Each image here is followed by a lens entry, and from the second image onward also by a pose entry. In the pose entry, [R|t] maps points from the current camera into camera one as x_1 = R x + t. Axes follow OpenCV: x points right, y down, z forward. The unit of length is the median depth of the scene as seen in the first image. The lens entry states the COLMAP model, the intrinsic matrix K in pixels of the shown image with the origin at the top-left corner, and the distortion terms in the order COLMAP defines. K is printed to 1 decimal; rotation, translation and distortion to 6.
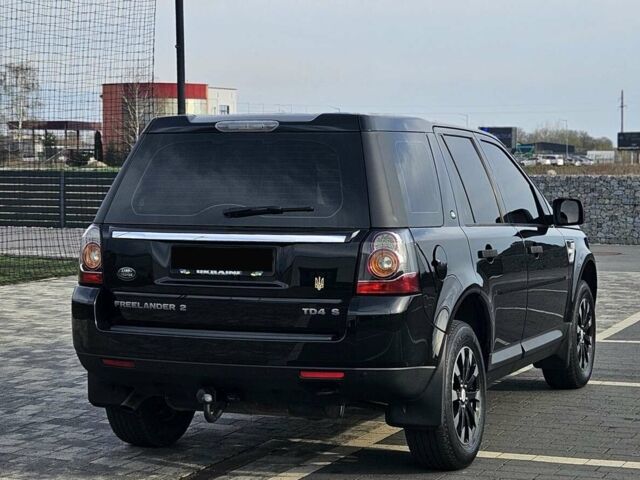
lens RADIAL K [[1428.4, 0, 318.7], [0, 1428.4, 243.3], [0, 0, 1]] dist [0.135723, 0.000000]
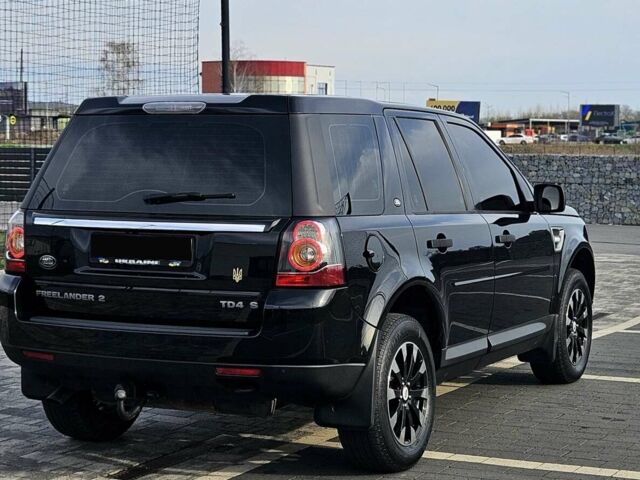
lens RADIAL K [[1428.4, 0, 315.8], [0, 1428.4, 236.3], [0, 0, 1]] dist [0.135723, 0.000000]
pose [[0.997601, 0.008399, -0.068717, 0.108881], [-0.007667, 0.999911, 0.010911, -0.007629], [0.068803, -0.010358, 0.997577, 0.056249]]
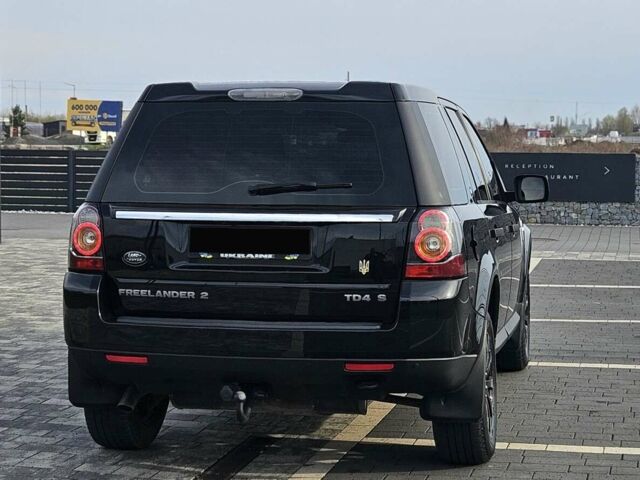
lens RADIAL K [[1428.4, 0, 311.0], [0, 1428.4, 223.5], [0, 0, 1]] dist [0.135723, 0.000000]
pose [[0.984459, -0.006773, 0.175481, -0.180109], [0.006522, 0.999977, 0.002004, -0.001642], [-0.175491, -0.000828, 0.984481, 0.098646]]
